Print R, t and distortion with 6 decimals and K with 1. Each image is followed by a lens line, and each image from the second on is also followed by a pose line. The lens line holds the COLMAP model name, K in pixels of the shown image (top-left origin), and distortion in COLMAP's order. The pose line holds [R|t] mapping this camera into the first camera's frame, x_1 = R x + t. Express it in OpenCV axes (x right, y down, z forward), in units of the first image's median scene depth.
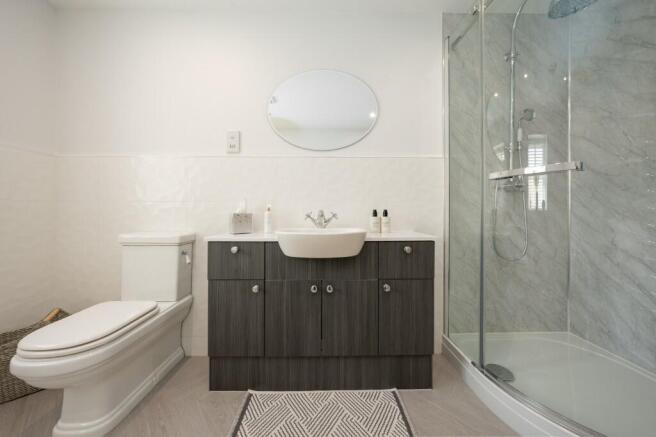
lens RADIAL K [[226.1, 0, 325.0], [0, 226.1, 207.8], [0, 0, 1]] dist [-0.015226, 0.000090]
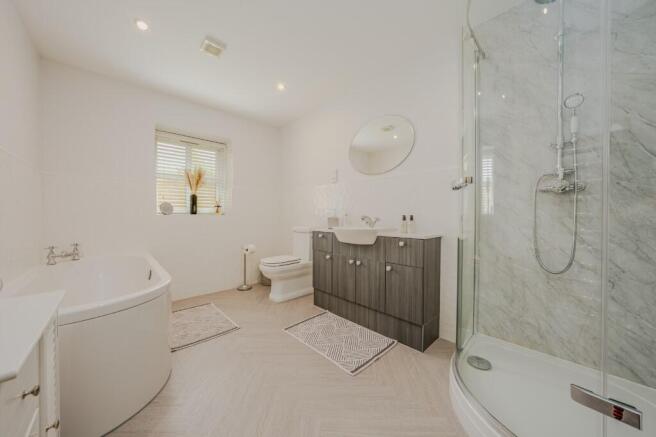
lens RADIAL K [[226.1, 0, 326.2], [0, 226.1, 217.3], [0, 0, 1]] dist [-0.015226, 0.000090]
pose [[0.676341, 0.004819, -0.736573, 1.105903], [0.004153, 0.999938, 0.010355, 0.005600], [0.736577, -0.010062, 0.676279, -0.303643]]
